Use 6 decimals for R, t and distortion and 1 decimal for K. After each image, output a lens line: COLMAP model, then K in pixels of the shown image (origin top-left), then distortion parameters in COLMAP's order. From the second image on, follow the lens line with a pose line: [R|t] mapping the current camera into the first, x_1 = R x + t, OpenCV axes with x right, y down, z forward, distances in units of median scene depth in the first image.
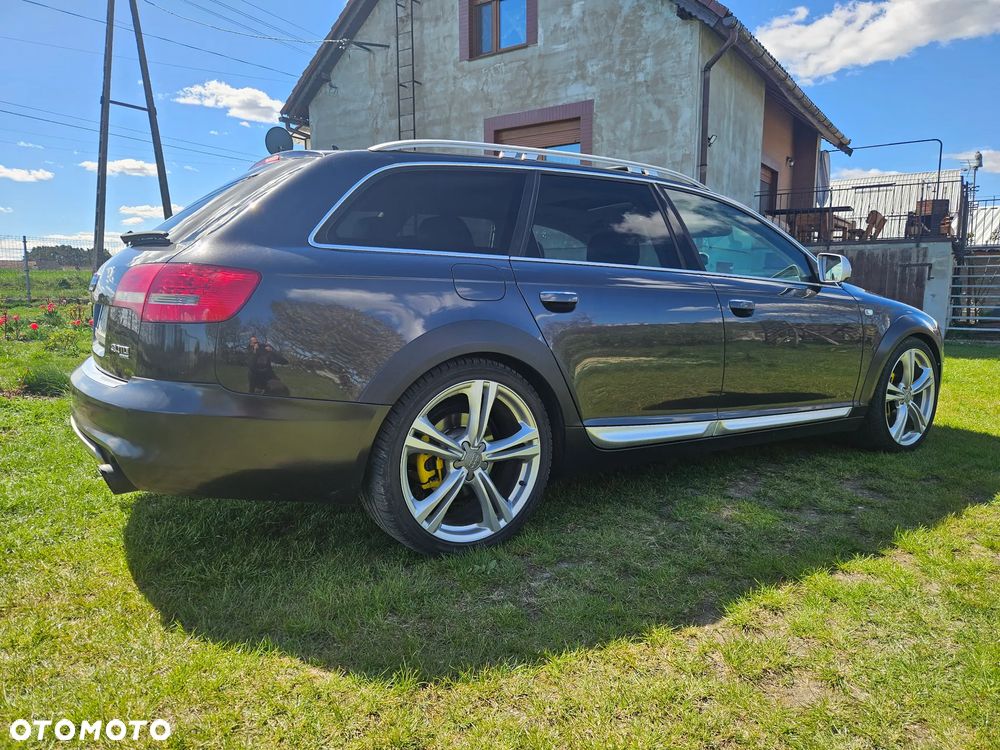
lens RADIAL K [[685.6, 0, 505.2], [0, 685.6, 370.2], [0, 0, 1]] dist [0.057909, -0.050844]
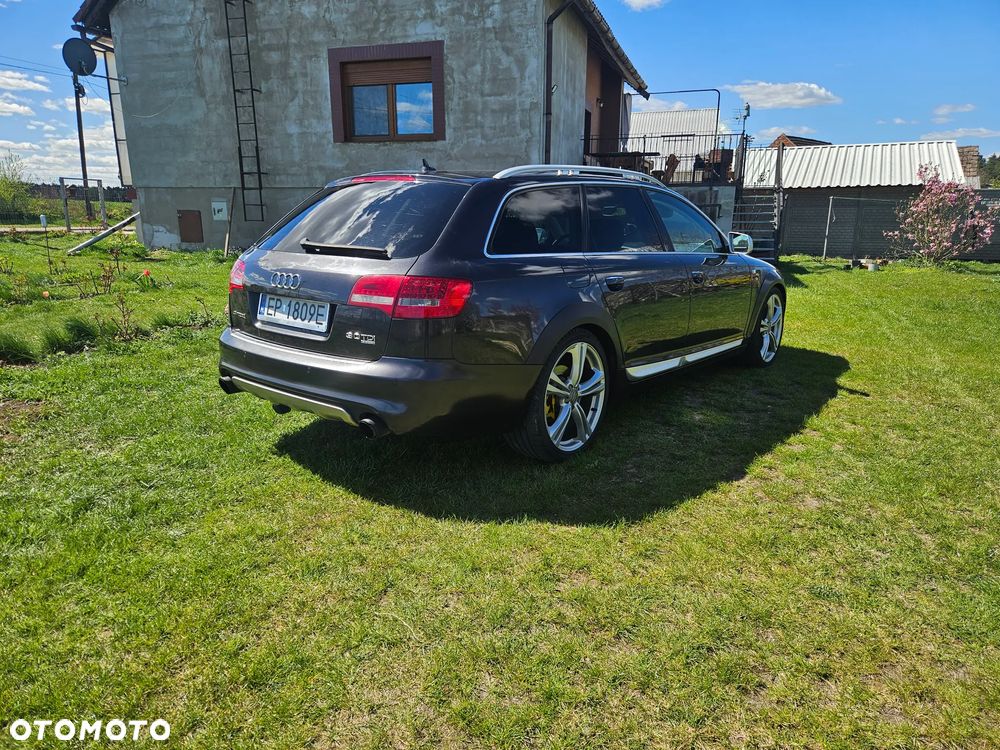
lens RADIAL K [[685.3, 0, 507.2], [0, 685.3, 383.6], [0, 0, 1]] dist [0.056918, -0.045103]
pose [[0.953890, -0.073687, 0.290970, -0.120609], [0.035487, 0.990285, 0.134450, -0.019846], [-0.298050, -0.117925, 0.947238, -0.069455]]
